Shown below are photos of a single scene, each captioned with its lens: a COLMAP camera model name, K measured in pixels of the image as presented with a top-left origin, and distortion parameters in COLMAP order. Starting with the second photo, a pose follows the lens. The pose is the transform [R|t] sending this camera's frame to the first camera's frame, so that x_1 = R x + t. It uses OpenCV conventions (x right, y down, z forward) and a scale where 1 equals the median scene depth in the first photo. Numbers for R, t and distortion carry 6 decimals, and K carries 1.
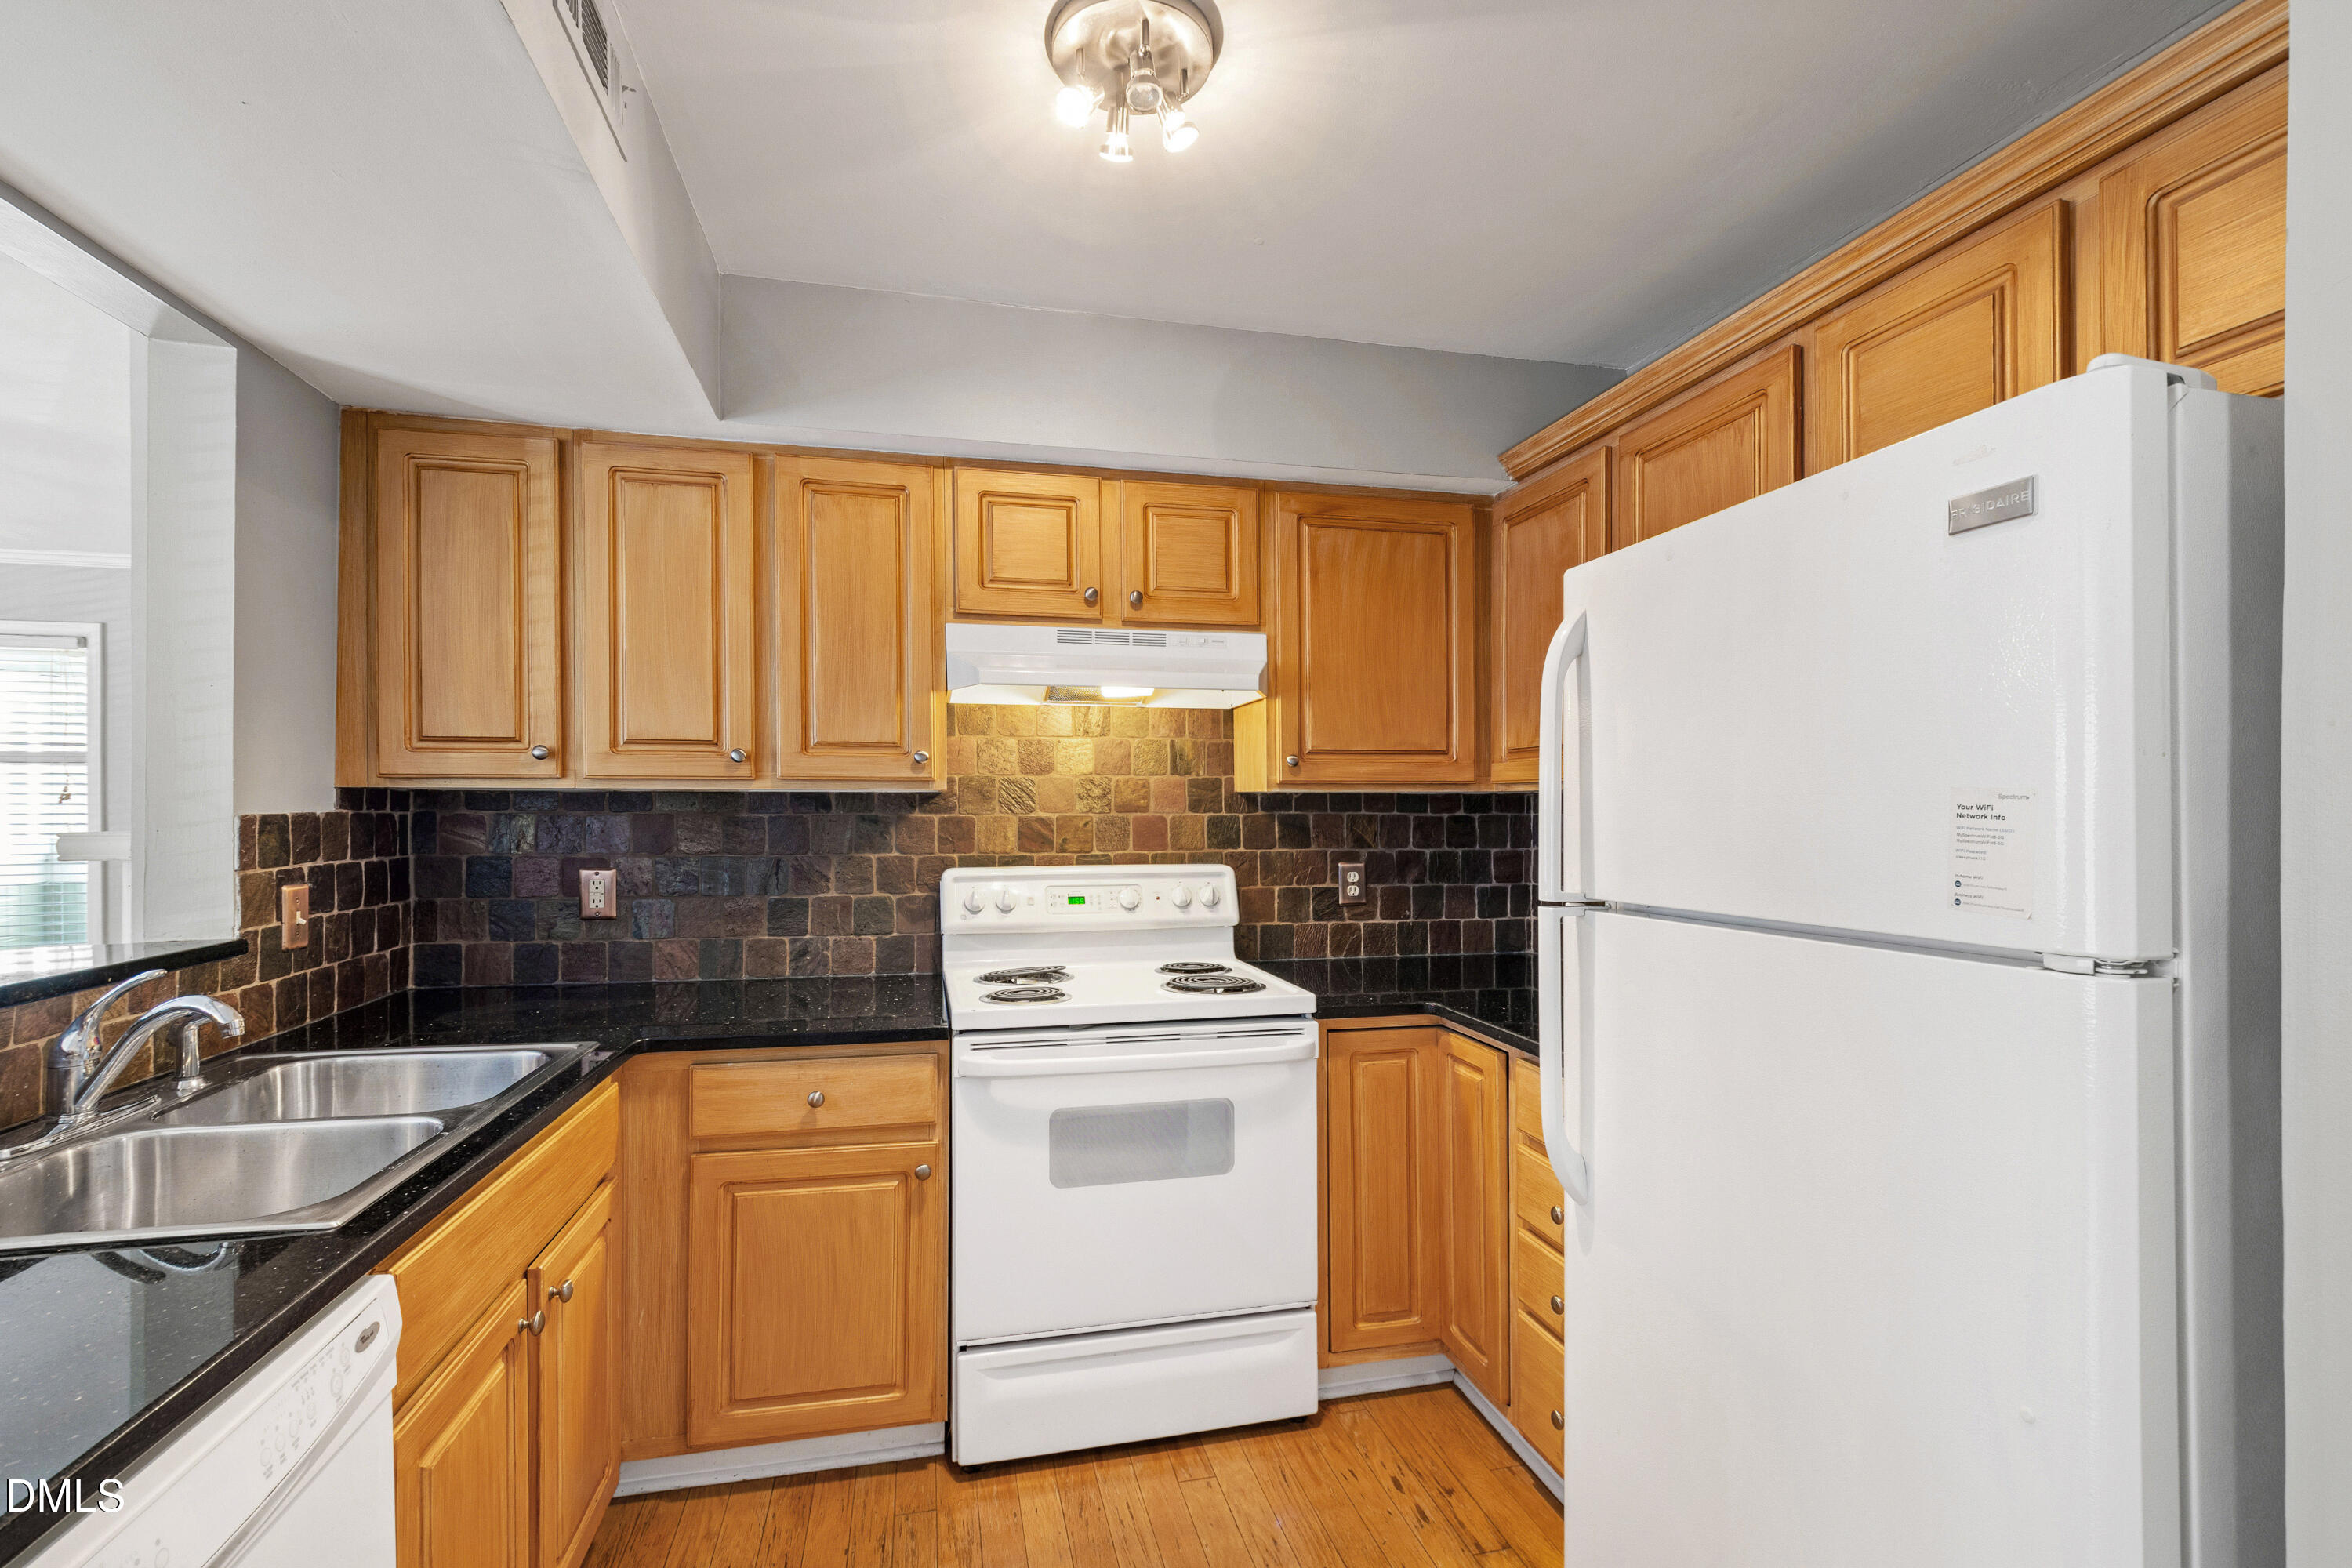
lens RADIAL K [[1042.2, 0, 1164.2], [0, 1042.2, 811.7], [0, 0, 1]] dist [0.000174, -0.003230]
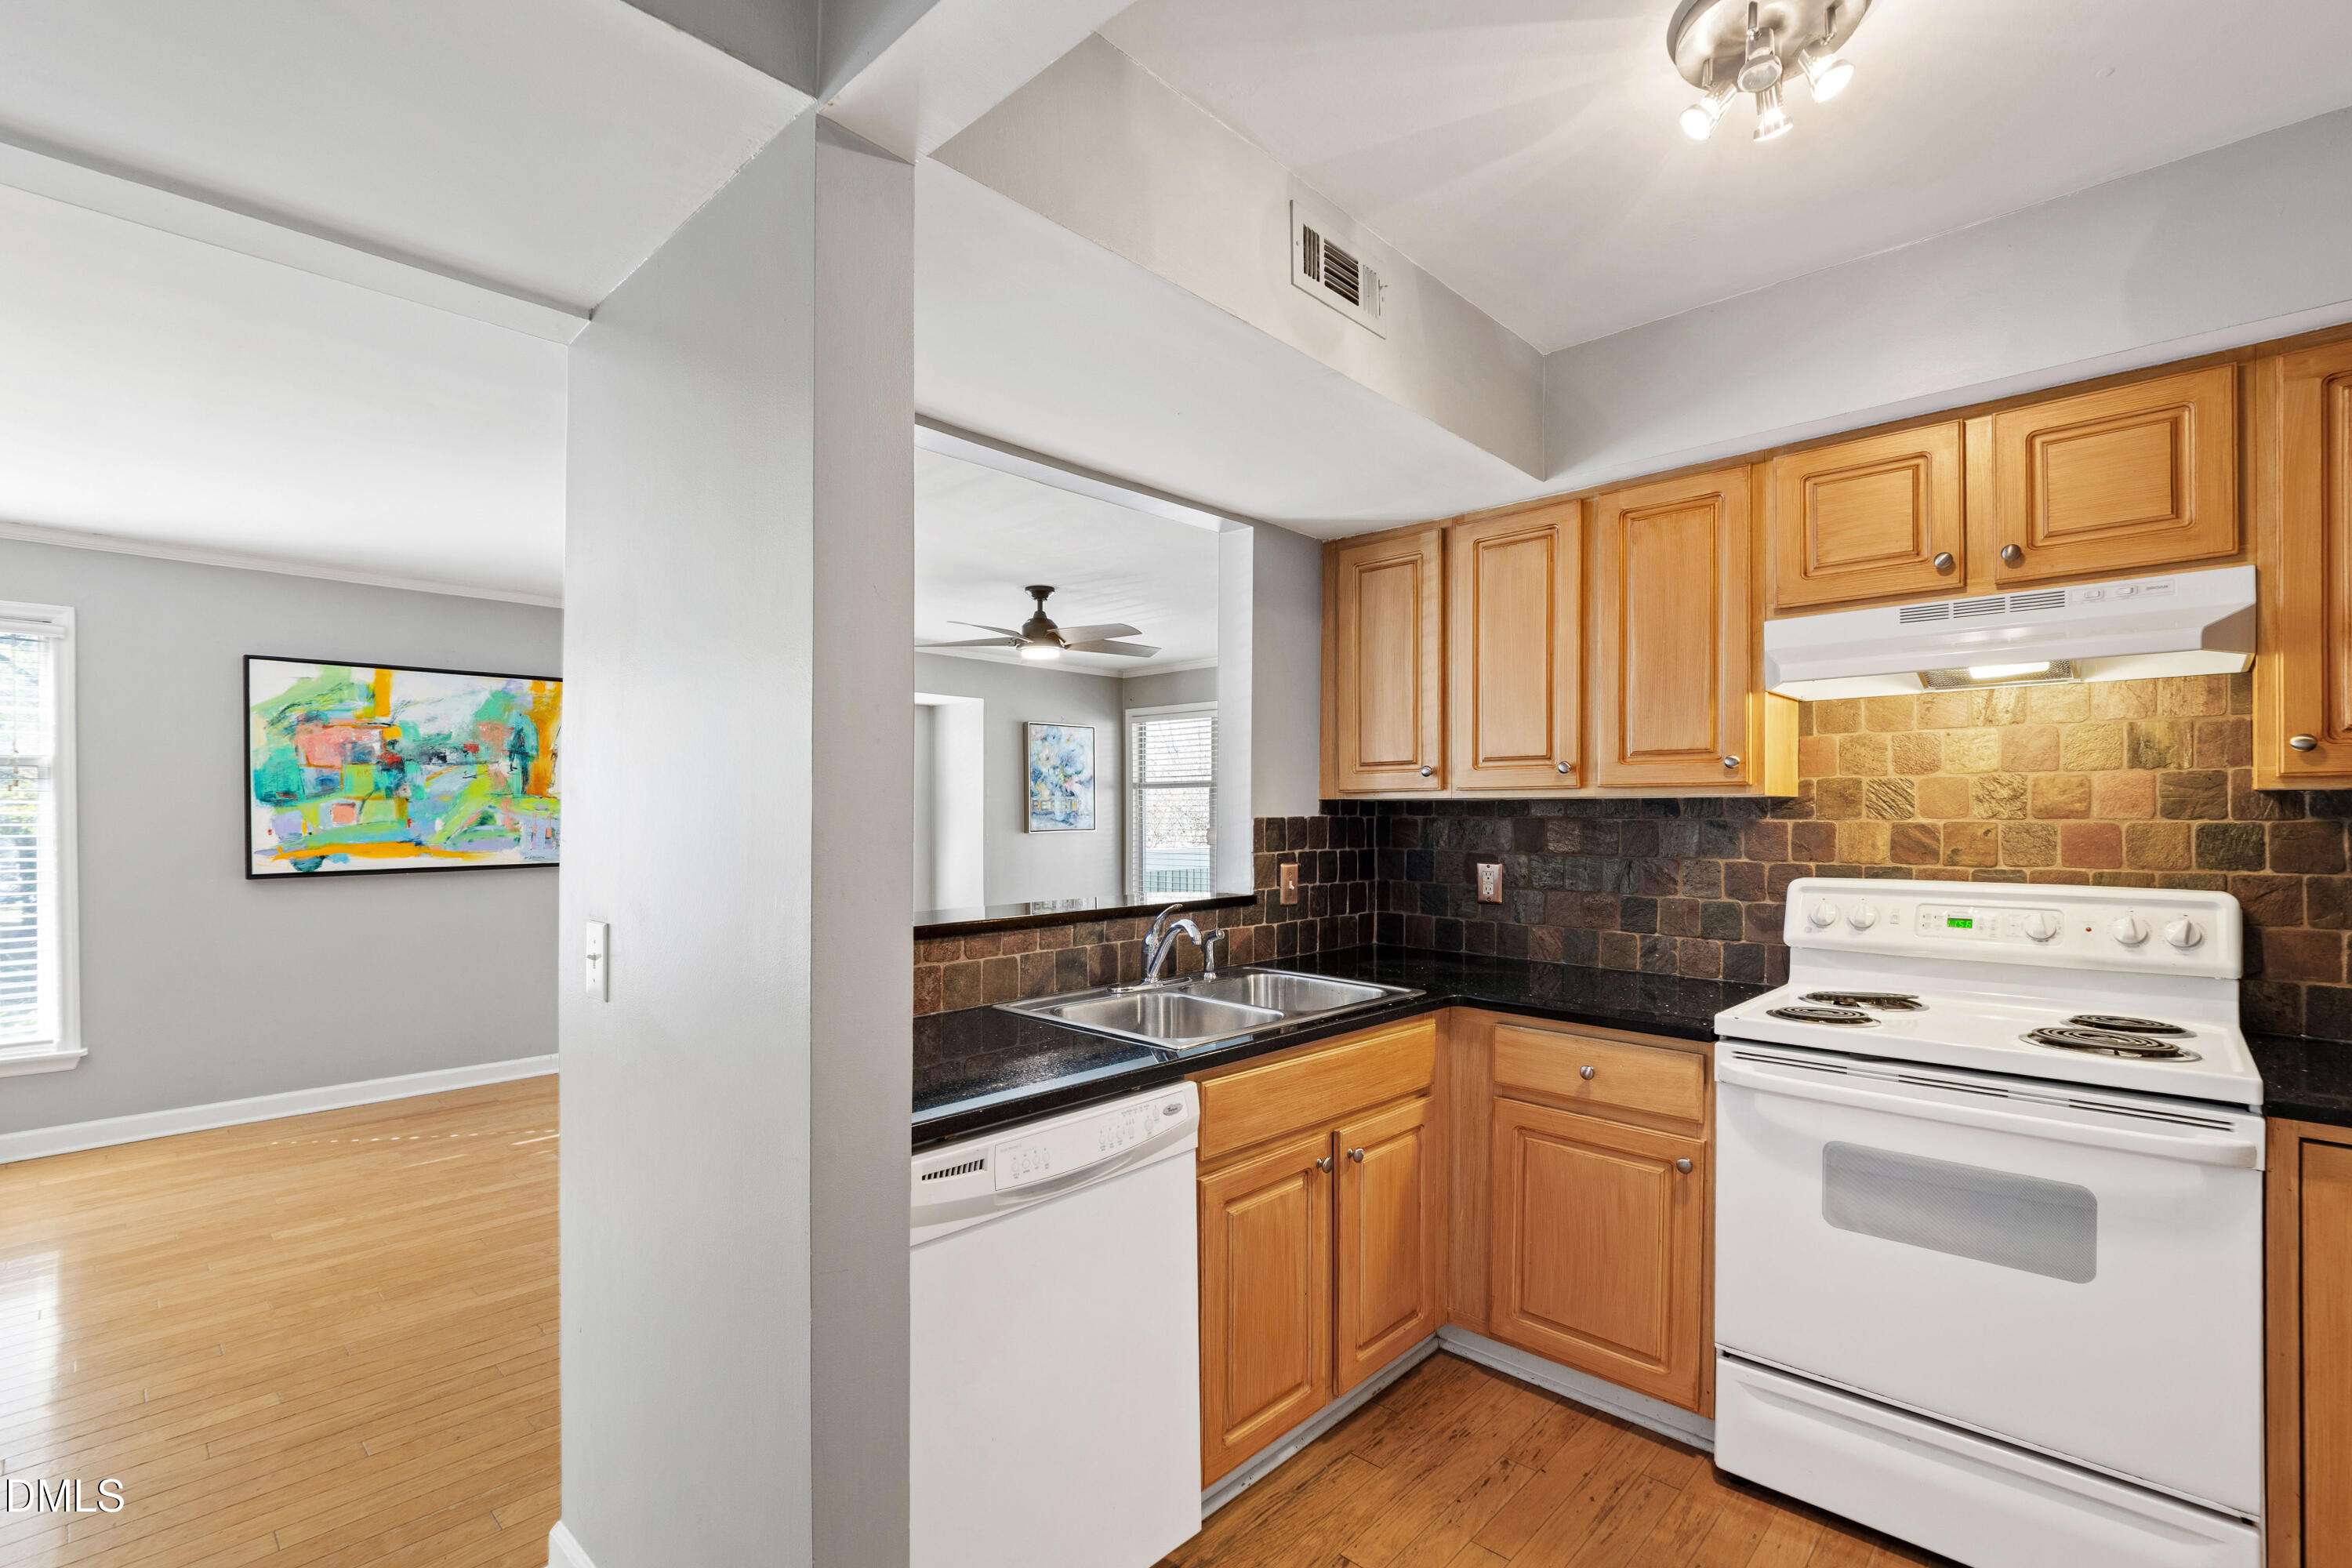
lens RADIAL K [[1042.2, 0, 1180.2], [0, 1042.2, 822.3], [0, 0, 1]] dist [0.000174, -0.003230]
pose [[0.554824, 0.005887, -0.831947, 0.301549], [-0.003568, 0.999983, 0.004697, 0.002587], [0.831960, 0.000362, 0.554835, 0.010412]]
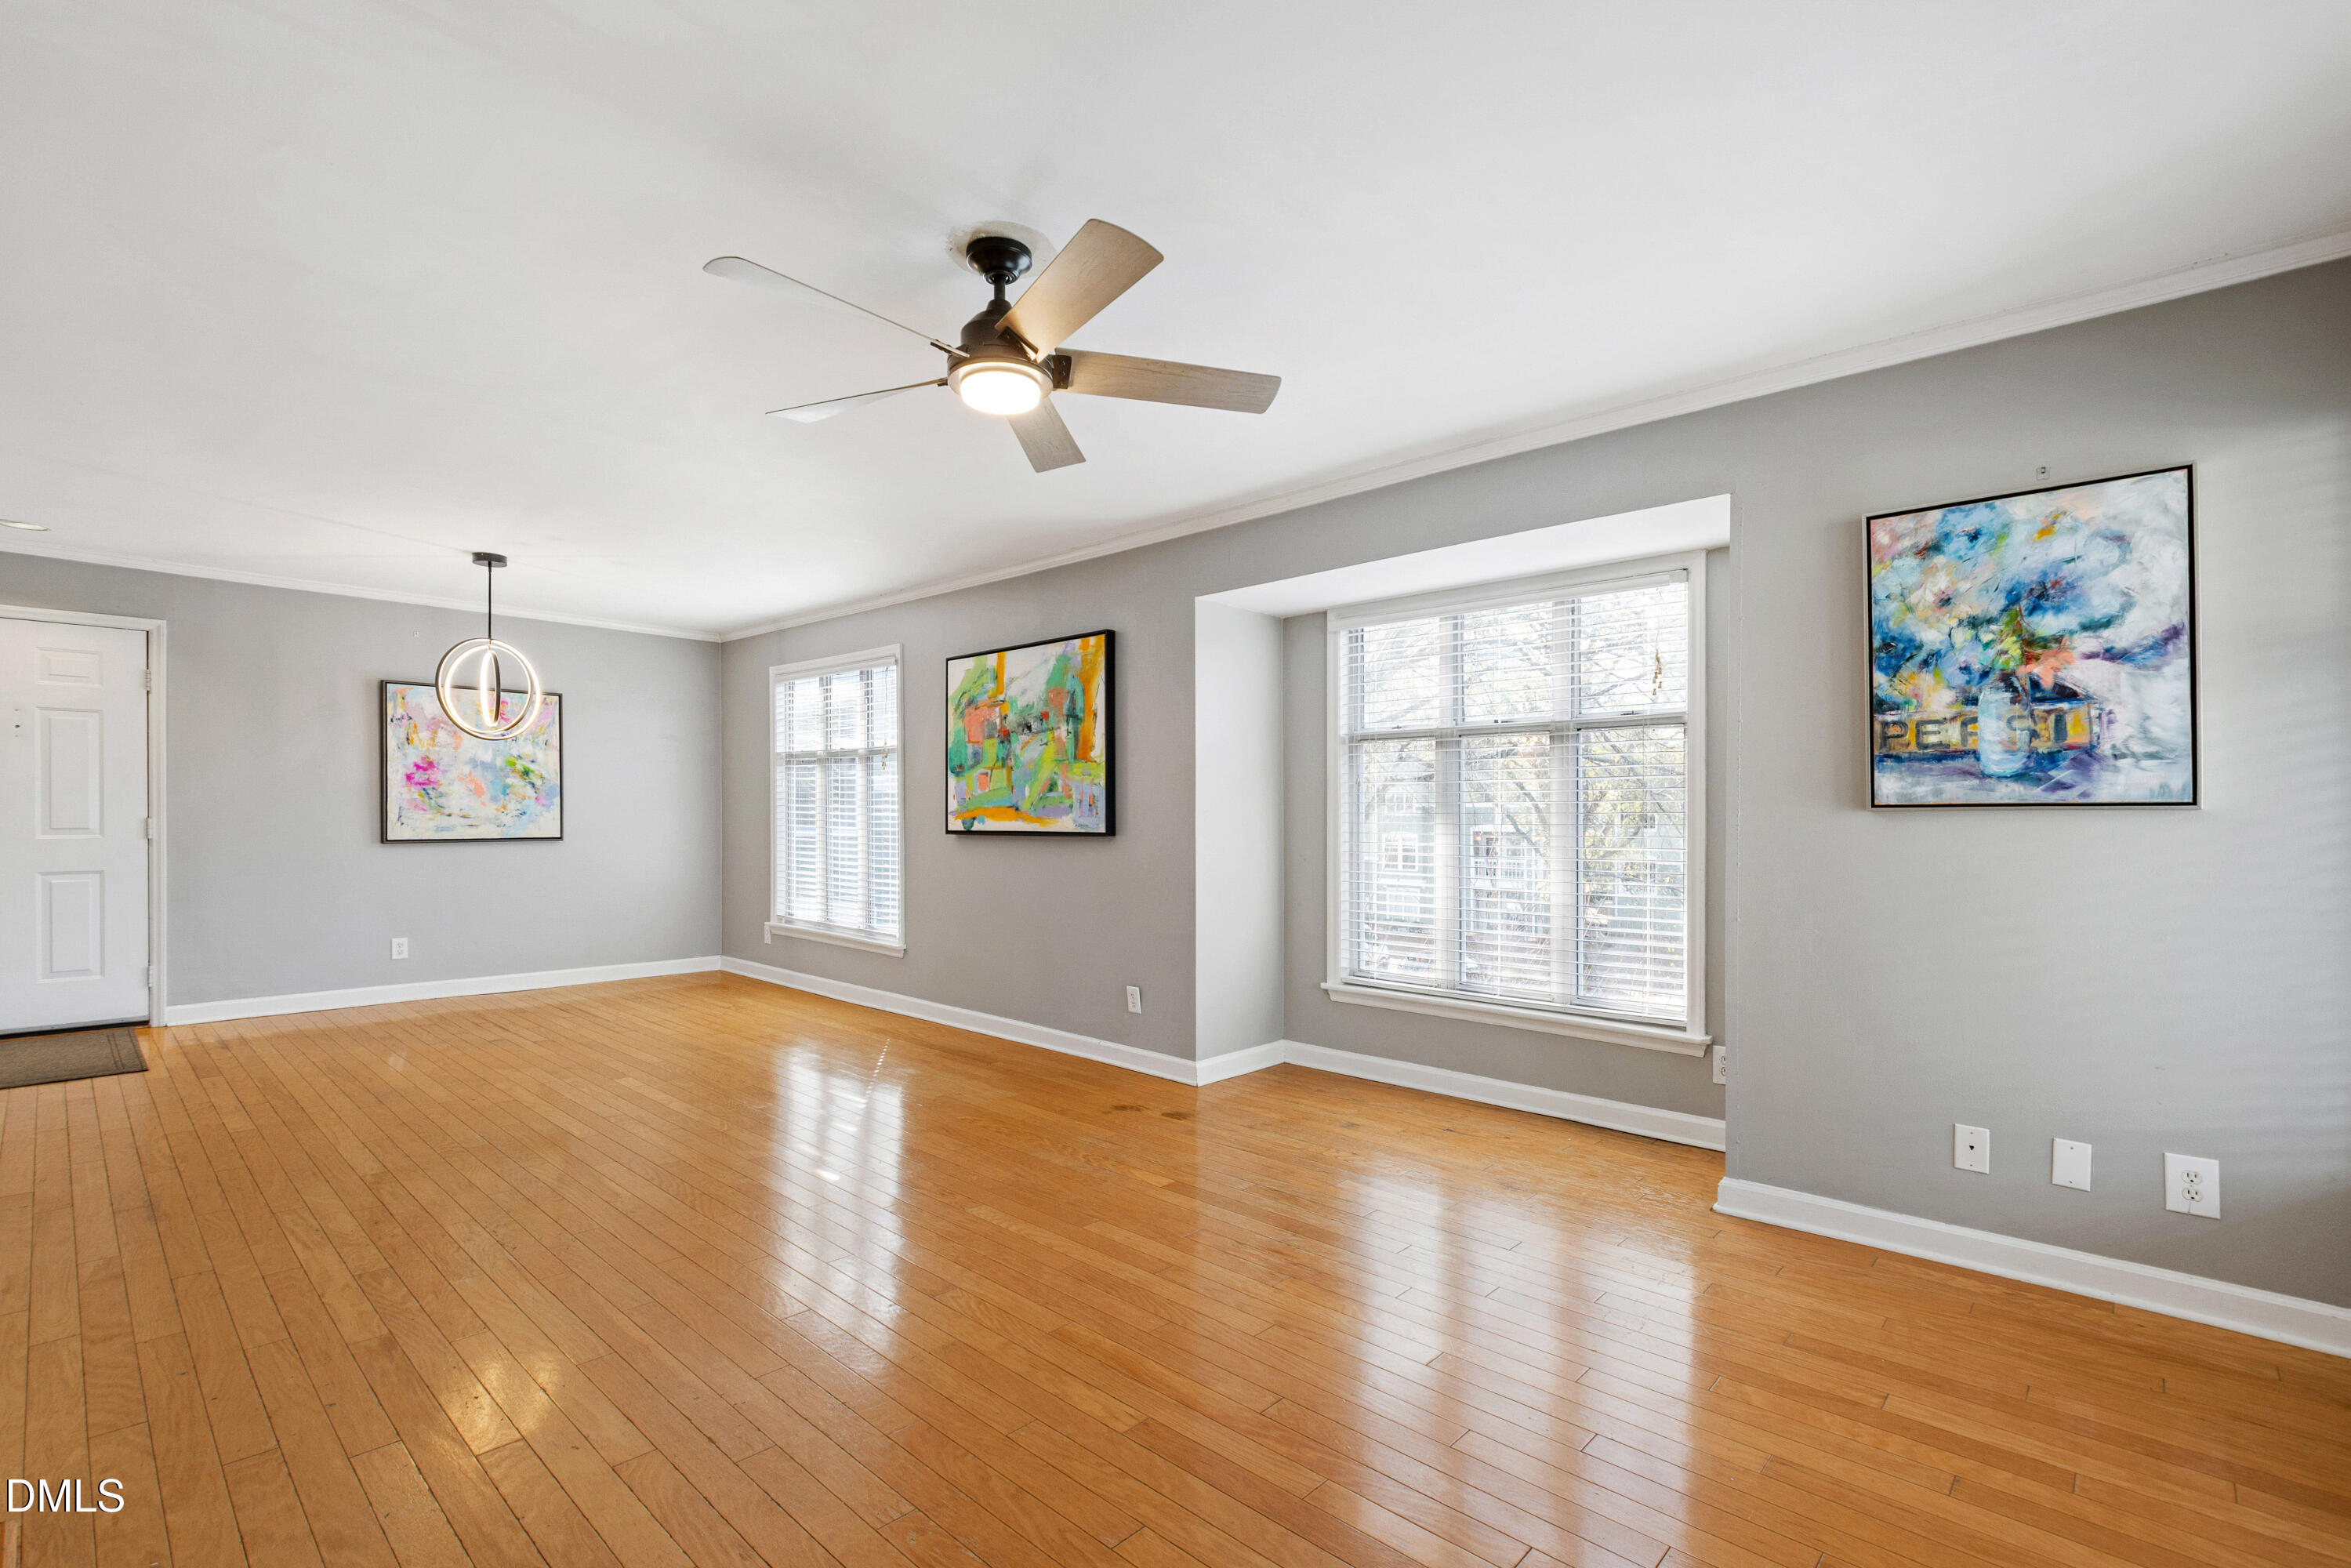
lens RADIAL K [[1041.9, 0, 1173.8], [0, 1041.9, 825.7], [0, 0, 1]] dist [0.000174, -0.003230]
pose [[-0.825877, -0.001404, -0.563849, -1.294608], [-0.011167, 0.999841, 0.013867, 0.062629], [0.563740, 0.017748, -0.825762, 1.958558]]
